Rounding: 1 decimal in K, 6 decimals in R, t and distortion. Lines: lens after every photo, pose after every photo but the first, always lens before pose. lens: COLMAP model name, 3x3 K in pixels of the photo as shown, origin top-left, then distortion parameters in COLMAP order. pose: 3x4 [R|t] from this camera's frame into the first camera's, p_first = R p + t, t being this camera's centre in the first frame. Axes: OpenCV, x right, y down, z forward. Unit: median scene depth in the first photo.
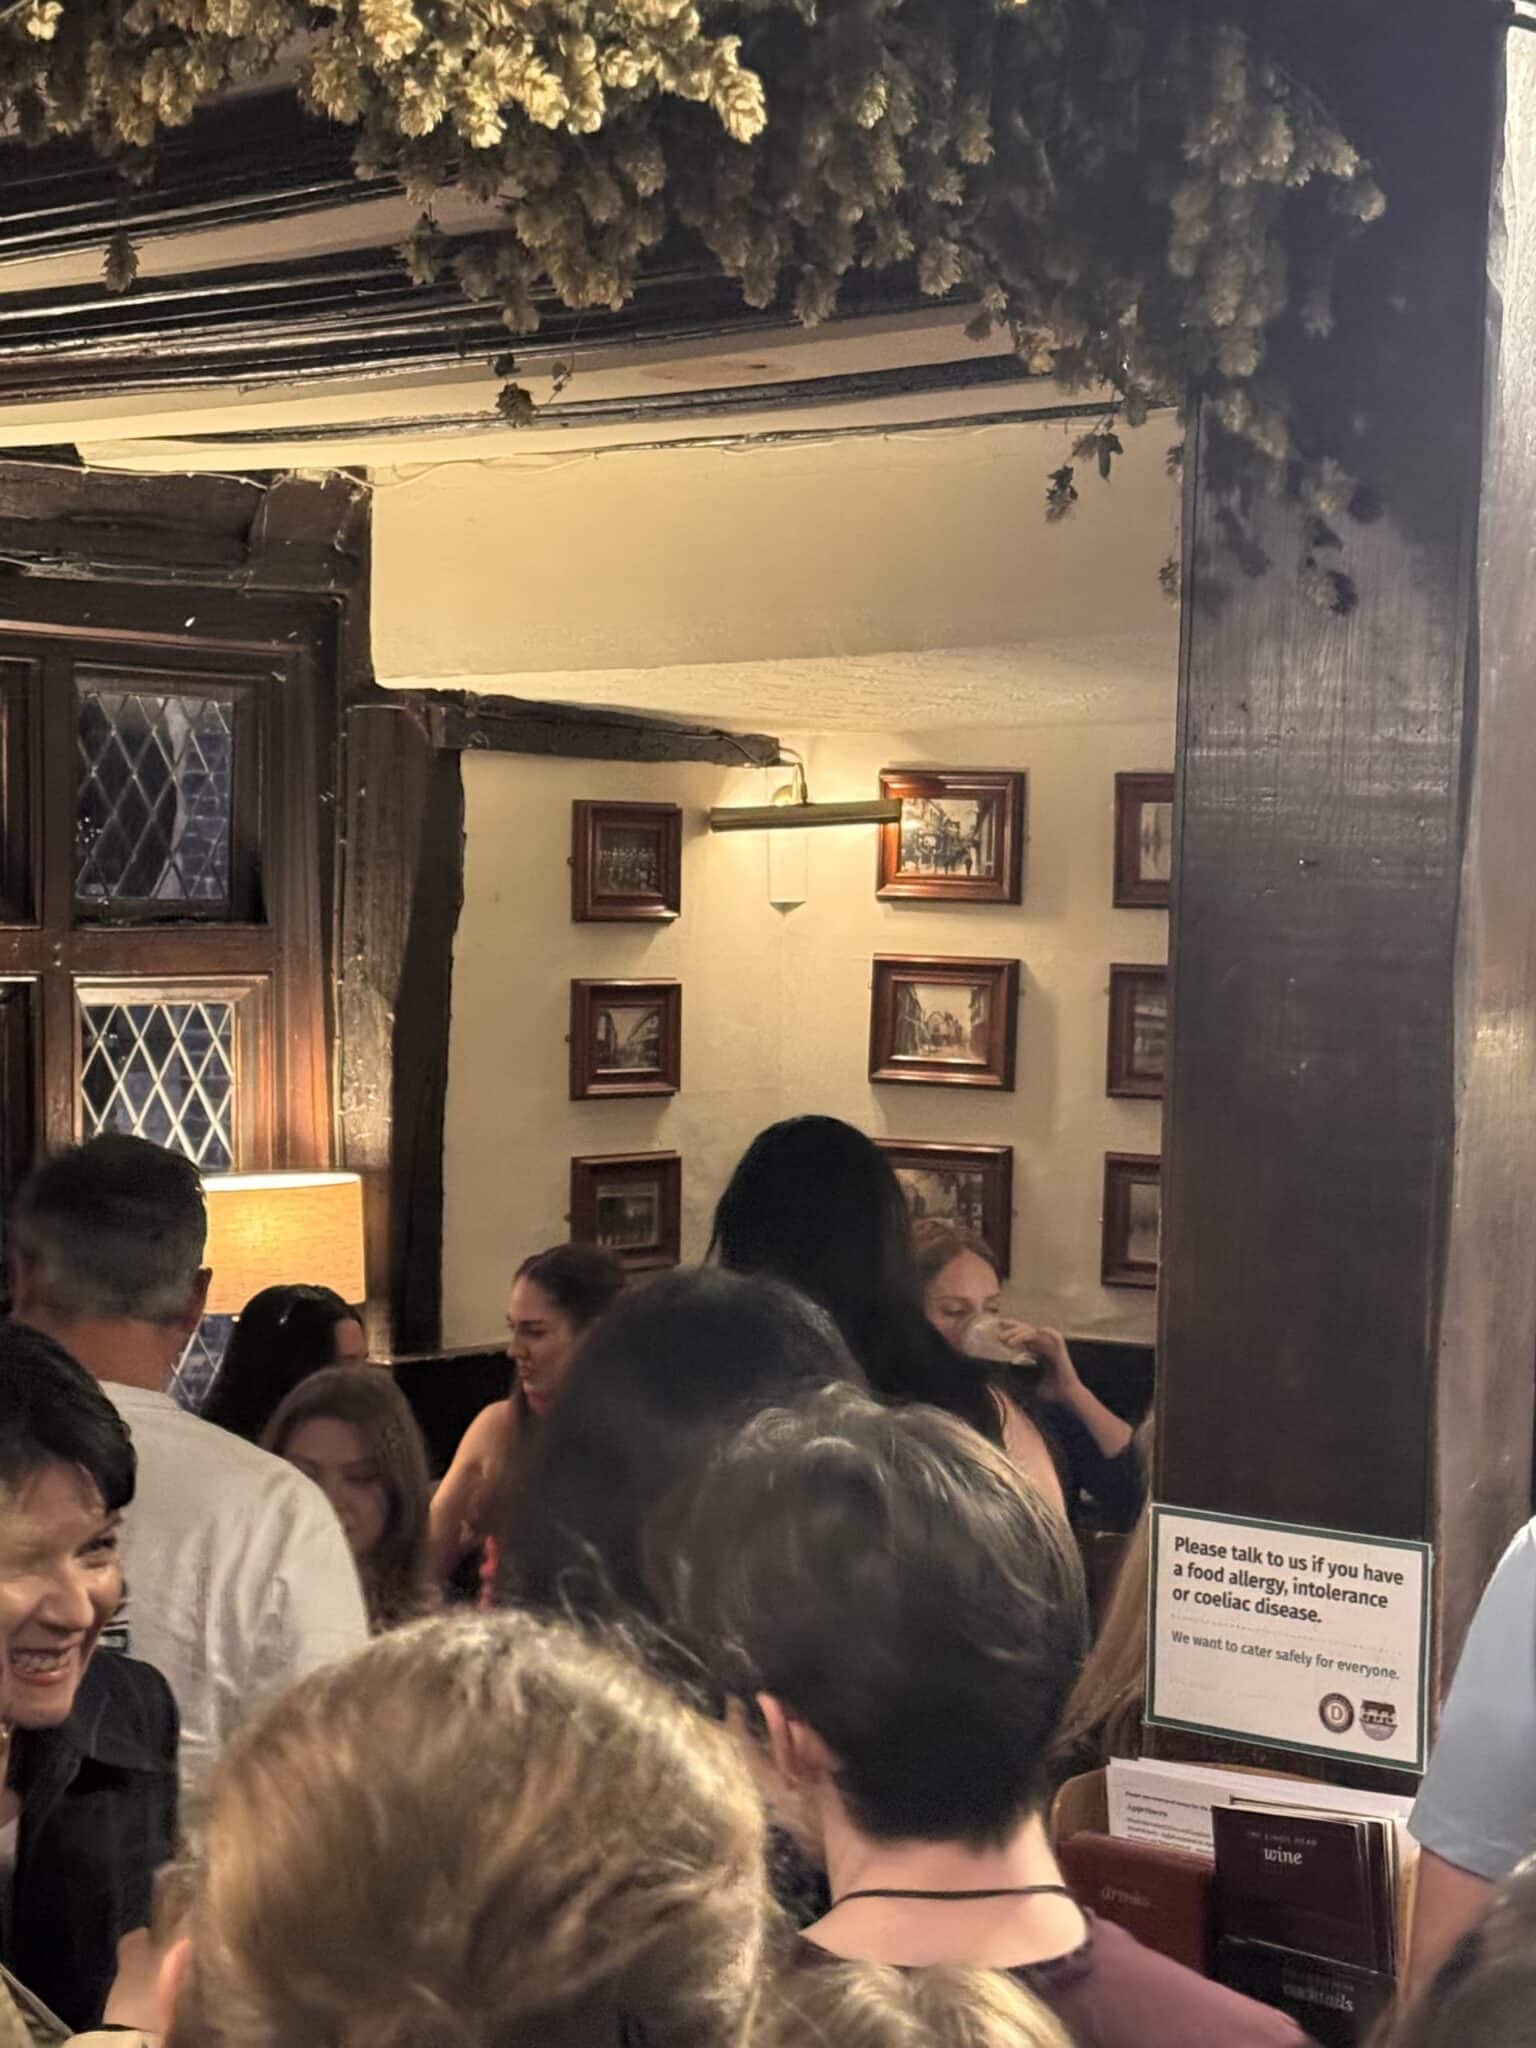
lens RADIAL K [[3929.7, 0, 708.0], [0, 3929.7, 1038.5], [0, 0, 1]] dist [0.100457, 0.000000]
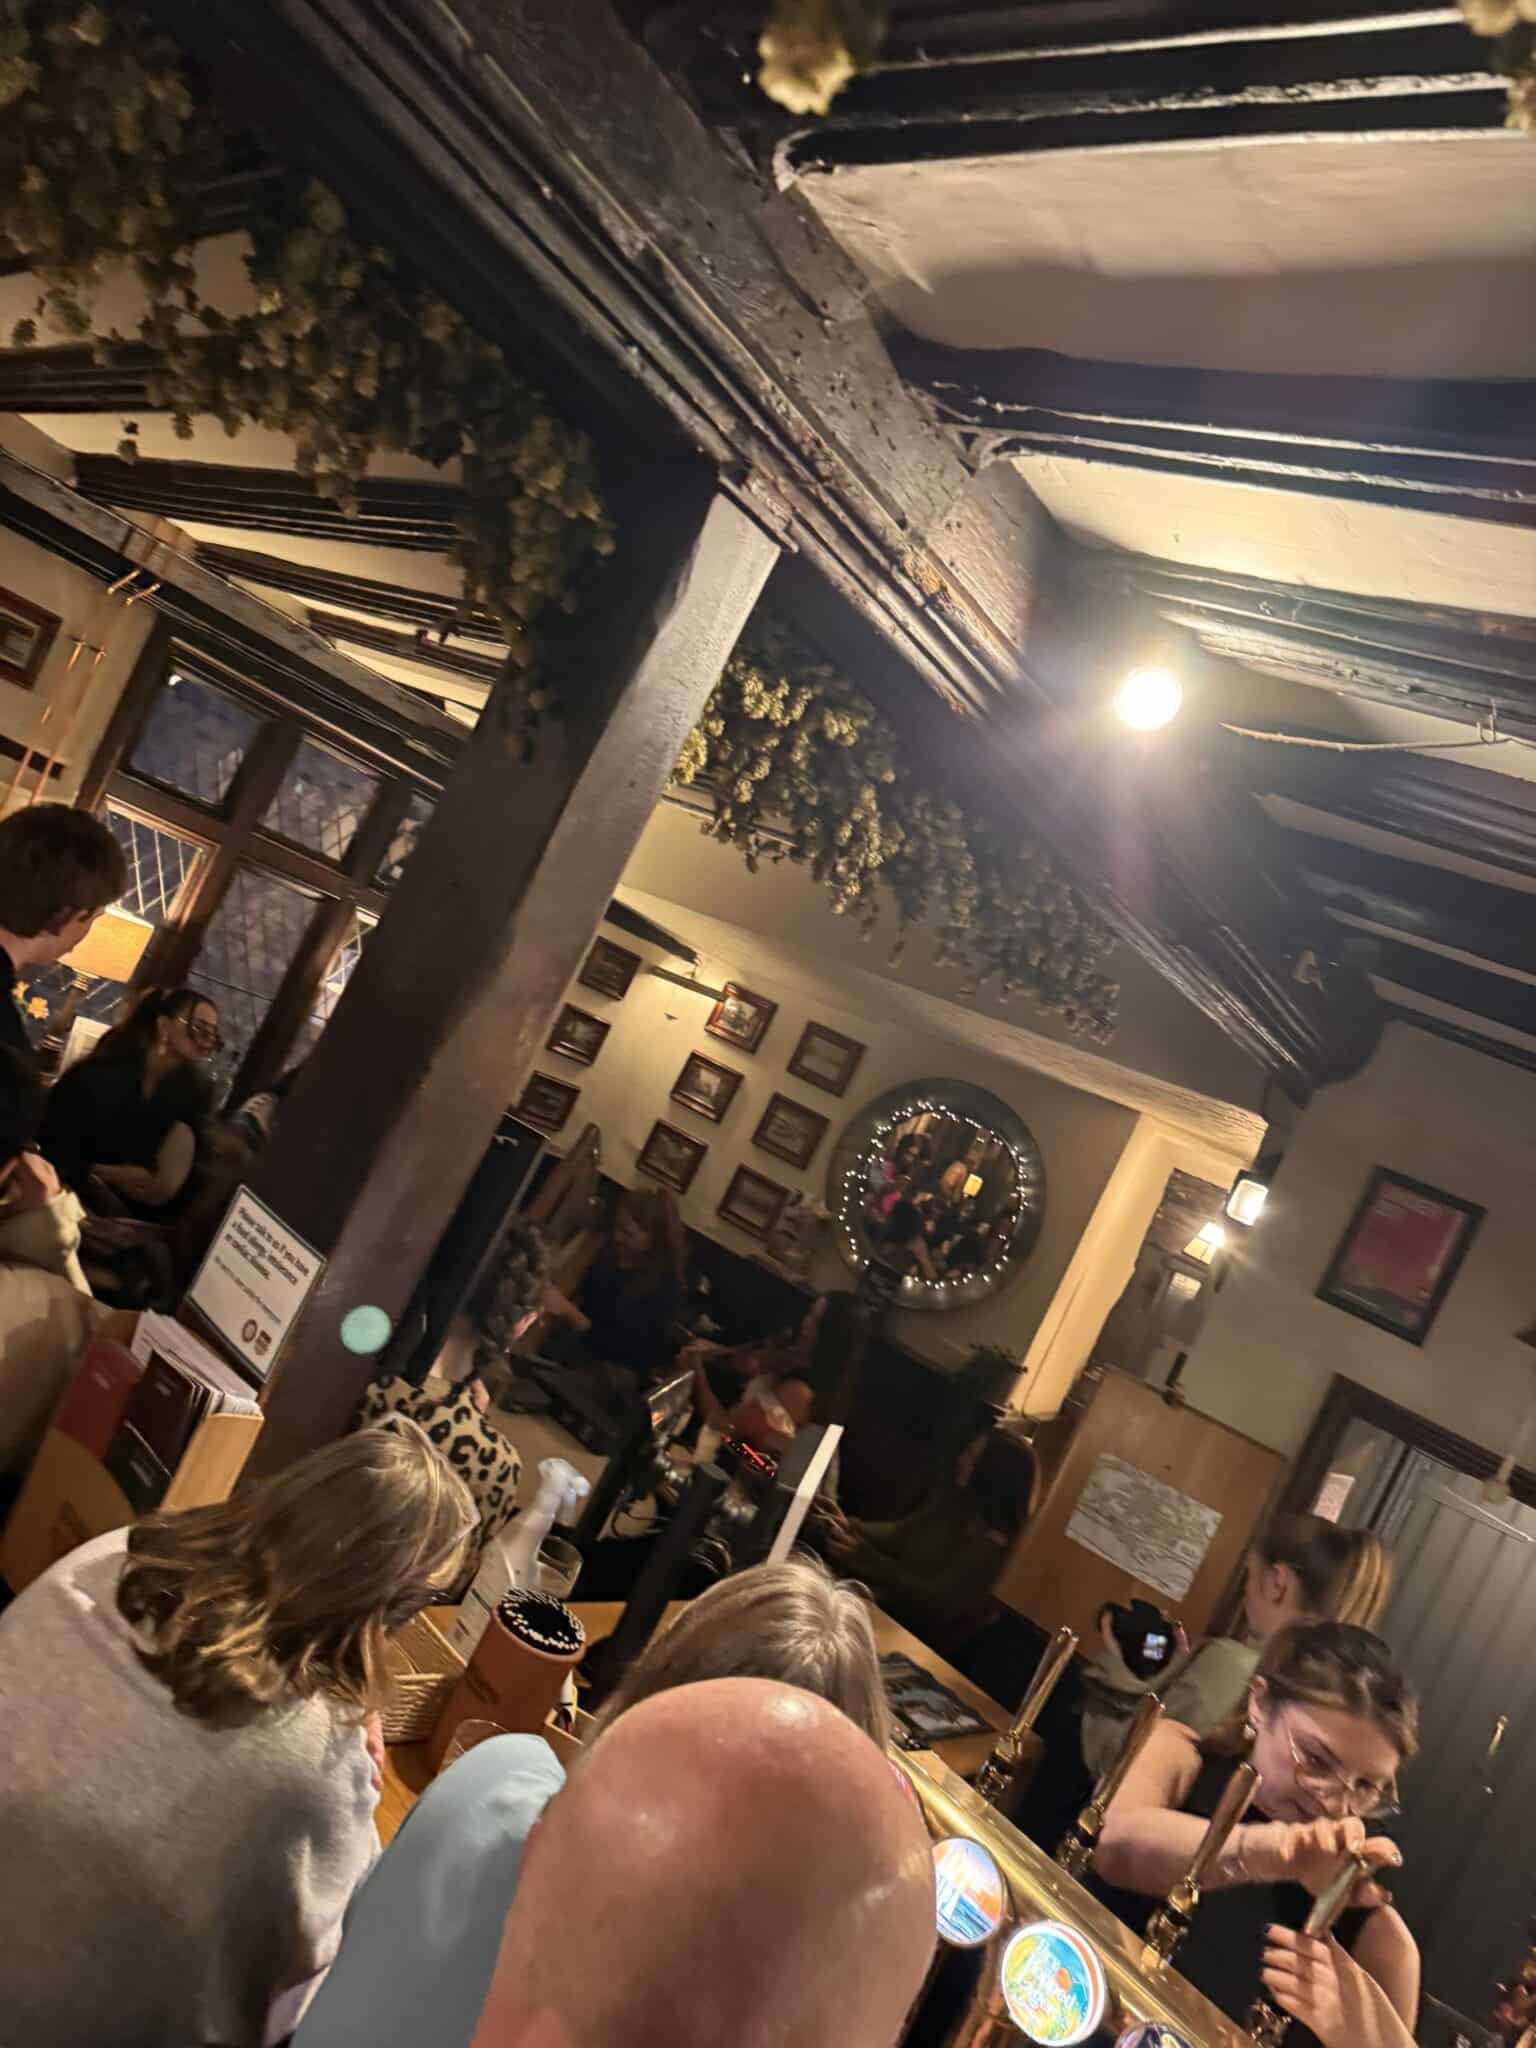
lens RADIAL K [[1435.4, 0, 759.1], [0, 1435.4, 1008.7], [0, 0, 1]] dist [0.091960, -0.120809]
pose [[0.907996, 0.415860, -0.051031, 0.122824], [-0.418556, 0.905797, -0.065897, -0.003194], [0.018820, 0.081193, 0.996521, 0.130952]]
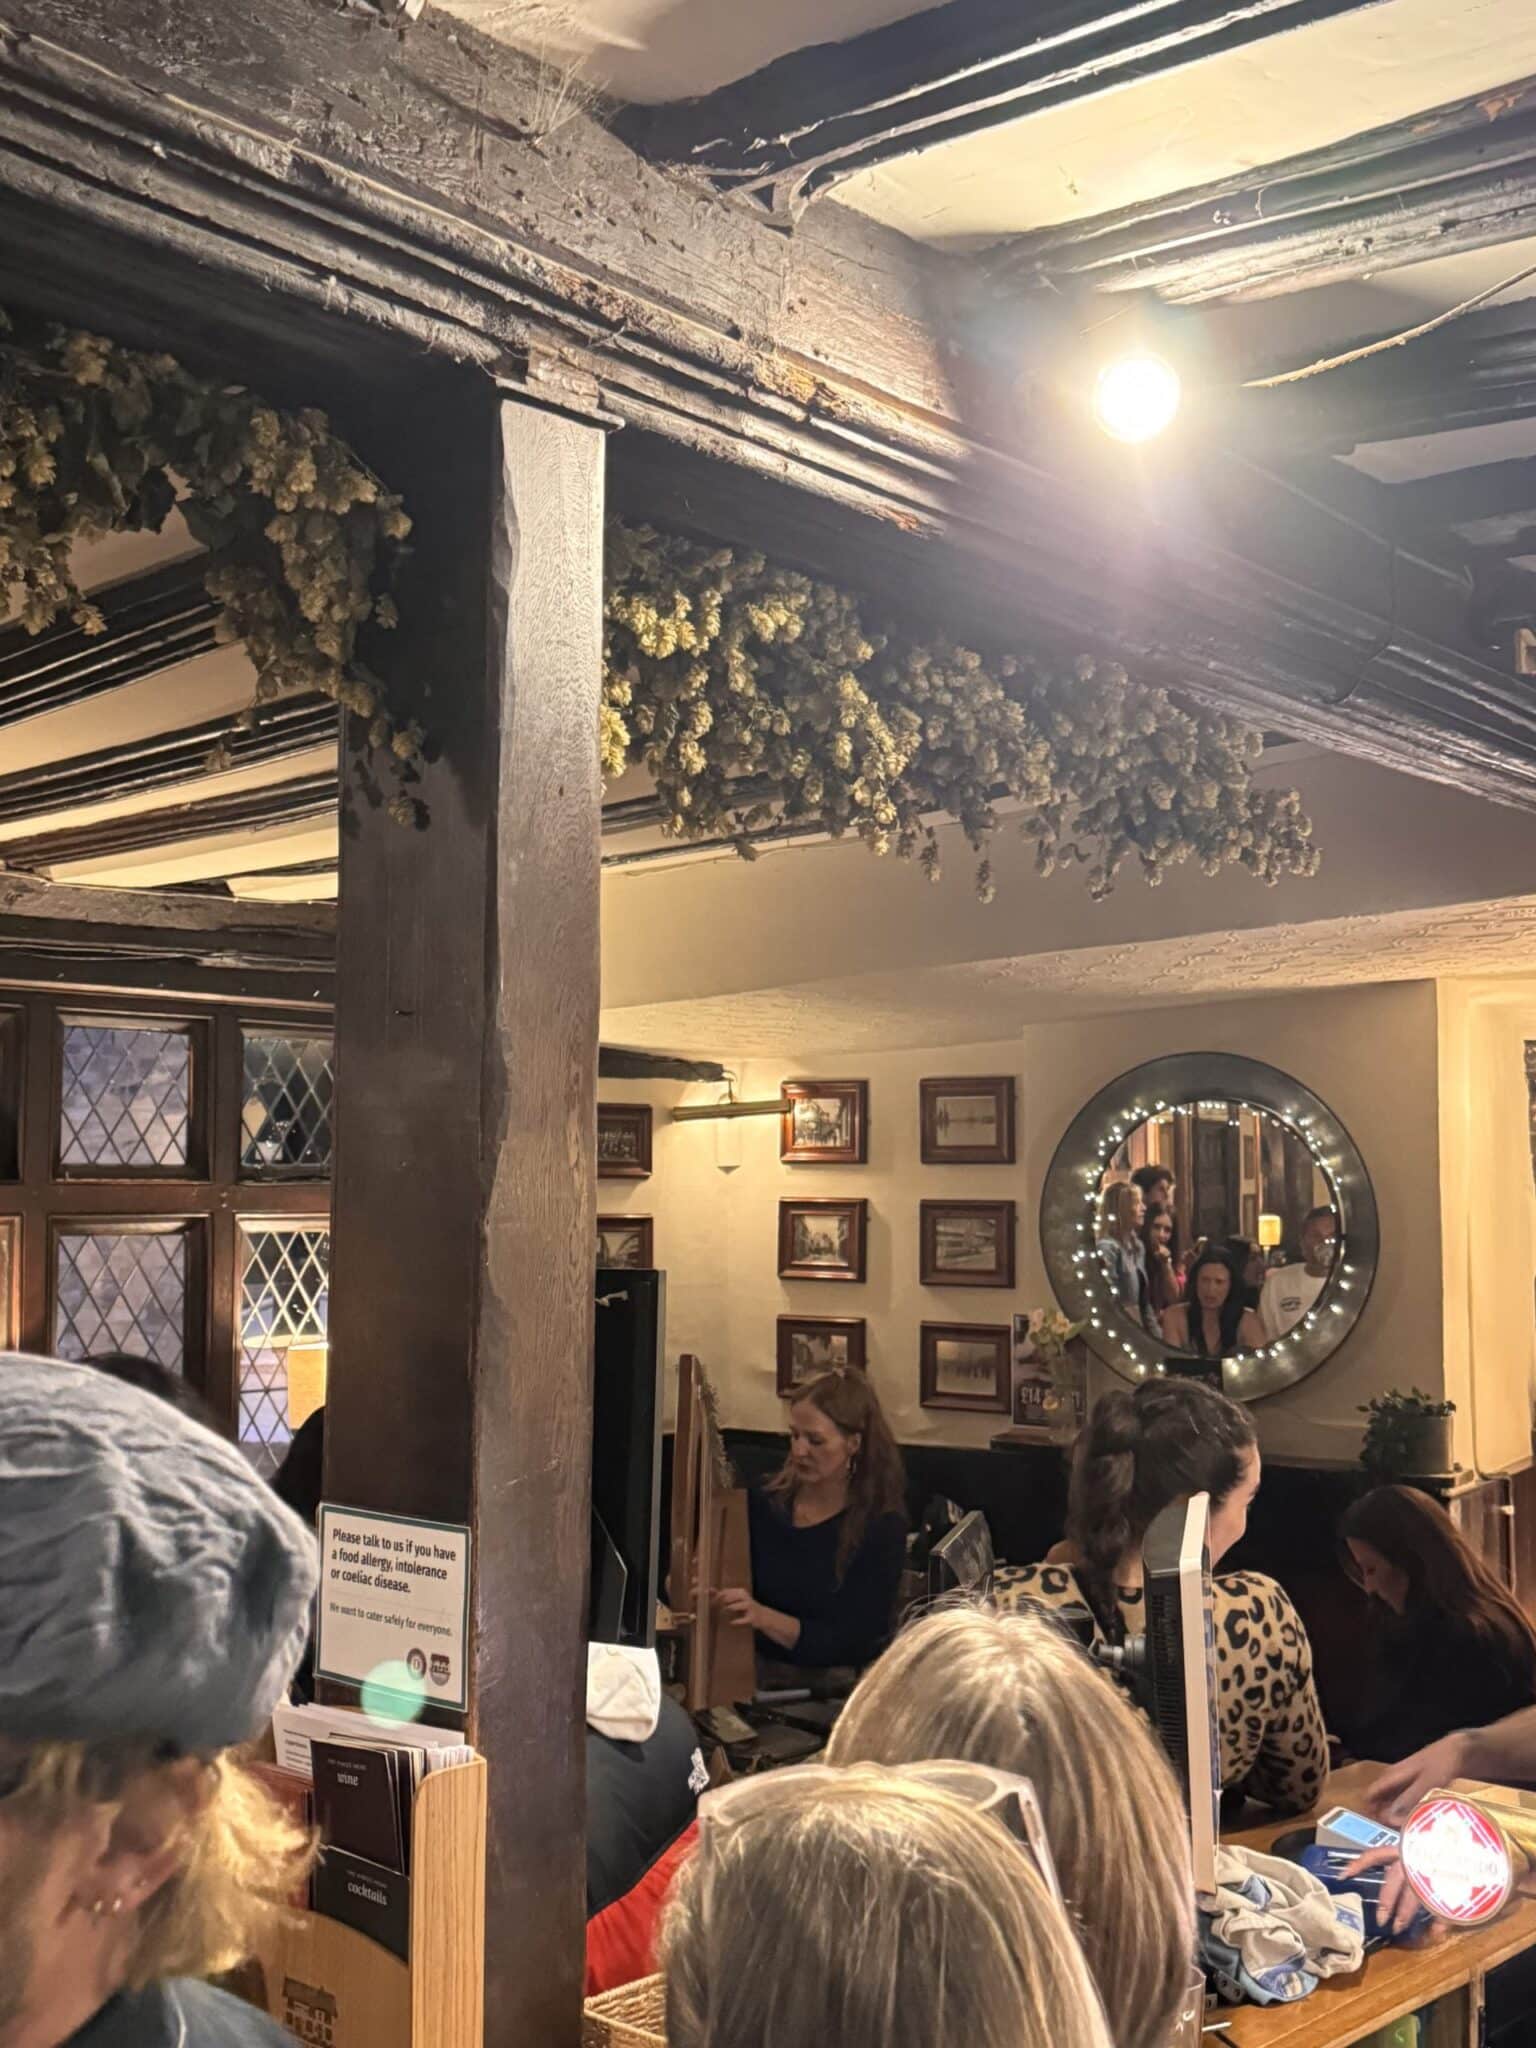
lens RADIAL K [[2276.0, 0, 757.8], [0, 2276.0, 1030.8], [0, 0, 1]] dist [0.099884, 0.000000]
pose [[0.995864, -0.023437, -0.087779, 0.124956], [0.013188, 0.993211, -0.115574, 0.019388], [0.089892, 0.113939, 0.989413, 0.087851]]
